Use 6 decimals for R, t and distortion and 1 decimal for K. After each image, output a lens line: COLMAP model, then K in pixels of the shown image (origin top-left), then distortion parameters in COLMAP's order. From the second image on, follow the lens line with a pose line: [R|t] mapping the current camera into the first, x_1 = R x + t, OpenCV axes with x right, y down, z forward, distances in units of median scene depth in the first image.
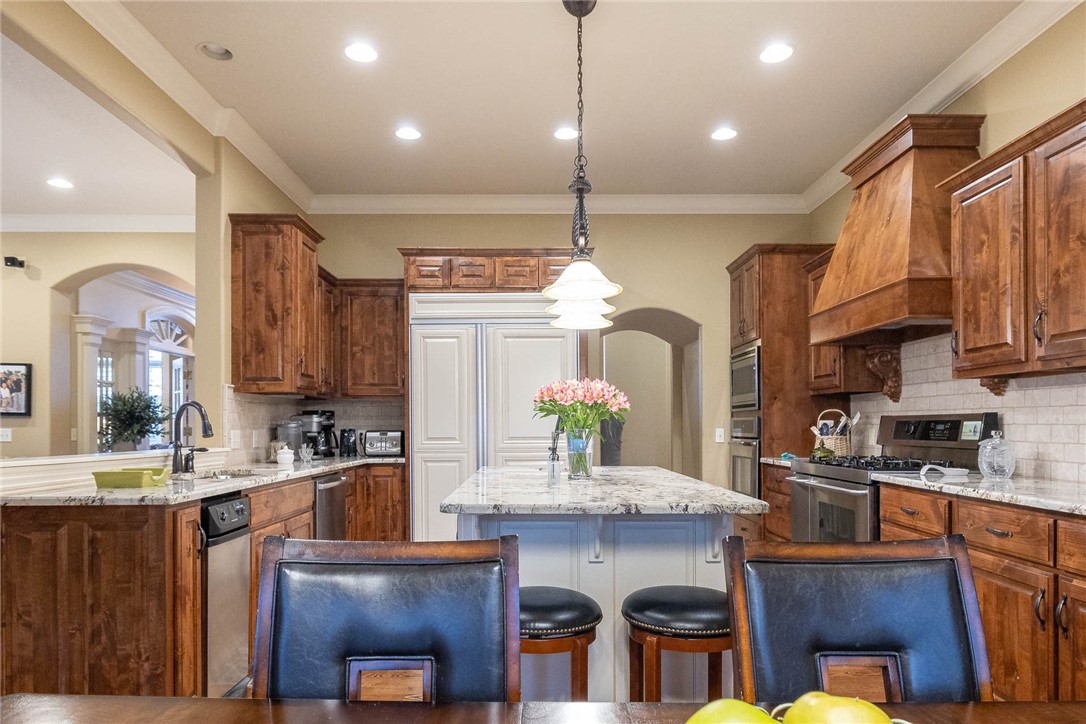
lens RADIAL K [[700.6, 0, 533.7], [0, 700.6, 418.0], [0, 0, 1]] dist [-0.004699, 0.001027]
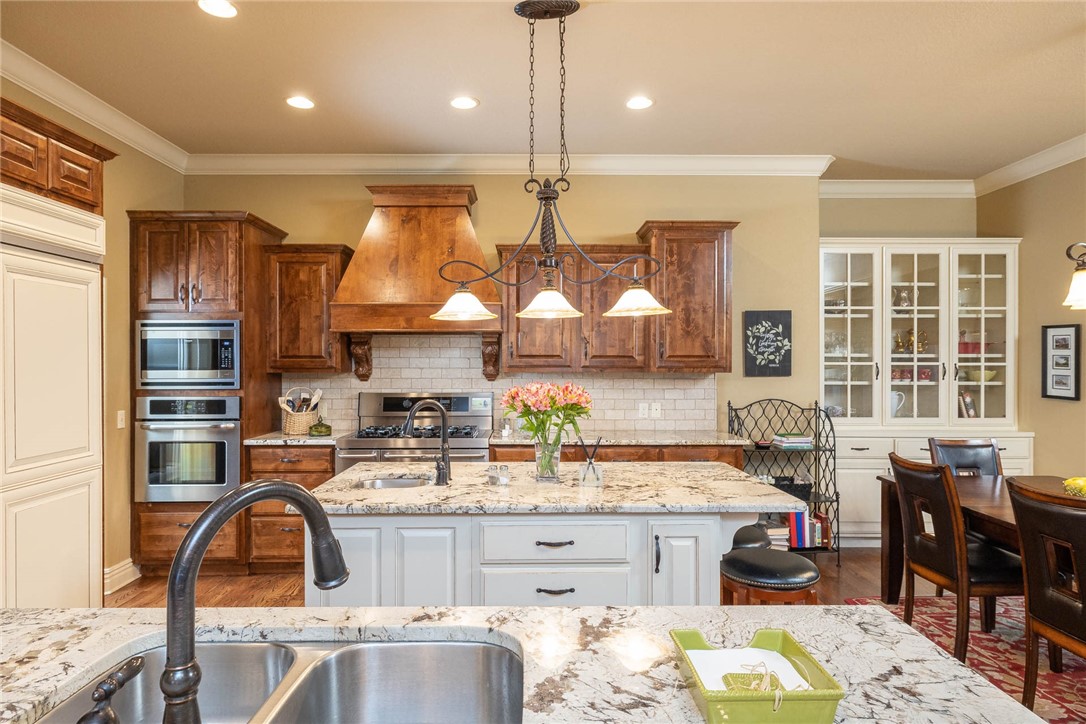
lens RADIAL K [[618.6, 0, 532.5], [0, 618.6, 363.0], [0, 0, 1]] dist [0.002965, 0.000607]
pose [[-0.000426, 0.000808, 1.000000, -0.641346], [-0.009229, 0.999957, -0.000812, -0.063169], [-0.999957, -0.009229, -0.000418, 0.780506]]
